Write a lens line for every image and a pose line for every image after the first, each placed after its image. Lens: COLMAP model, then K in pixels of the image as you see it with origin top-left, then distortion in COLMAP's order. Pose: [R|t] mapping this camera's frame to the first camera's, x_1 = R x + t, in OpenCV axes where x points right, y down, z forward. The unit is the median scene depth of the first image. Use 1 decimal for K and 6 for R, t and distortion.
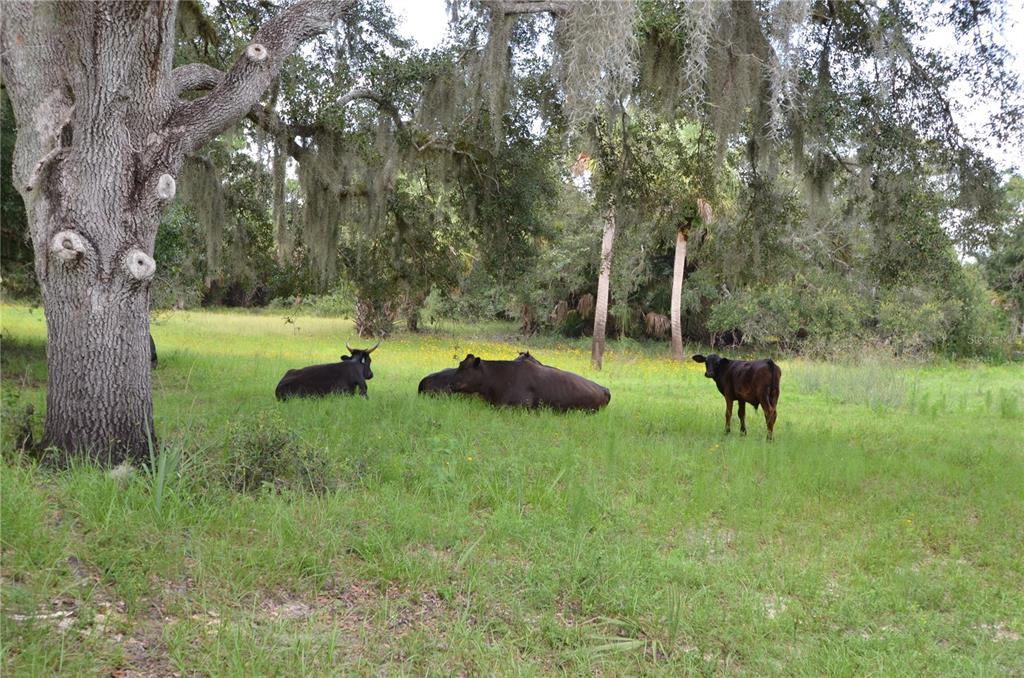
lens RADIAL K [[1030.9, 0, 510.9], [0, 1030.9, 343.4], [0, 0, 1]] dist [-0.068265, 0.000000]
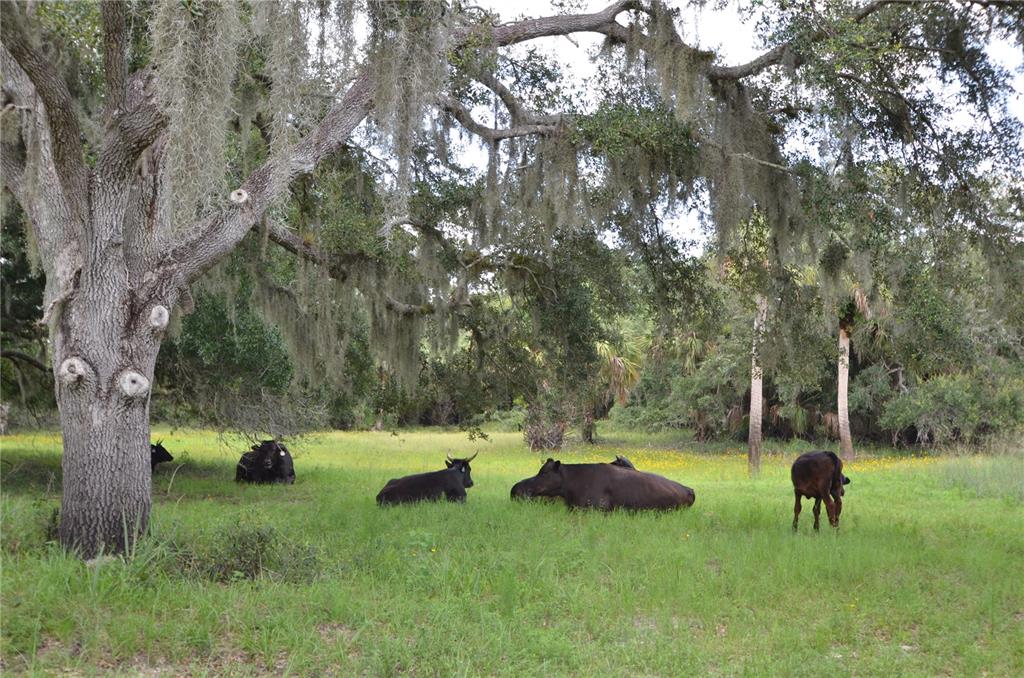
lens RADIAL K [[1030.9, 0, 513.9], [0, 1030.9, 334.0], [0, 0, 1]] dist [-0.068265, 0.000000]
pose [[0.976922, -0.059277, -0.205206, 0.296686], [0.034469, 0.991880, -0.122421, 0.023870], [0.210797, 0.112522, 0.971032, -0.048936]]
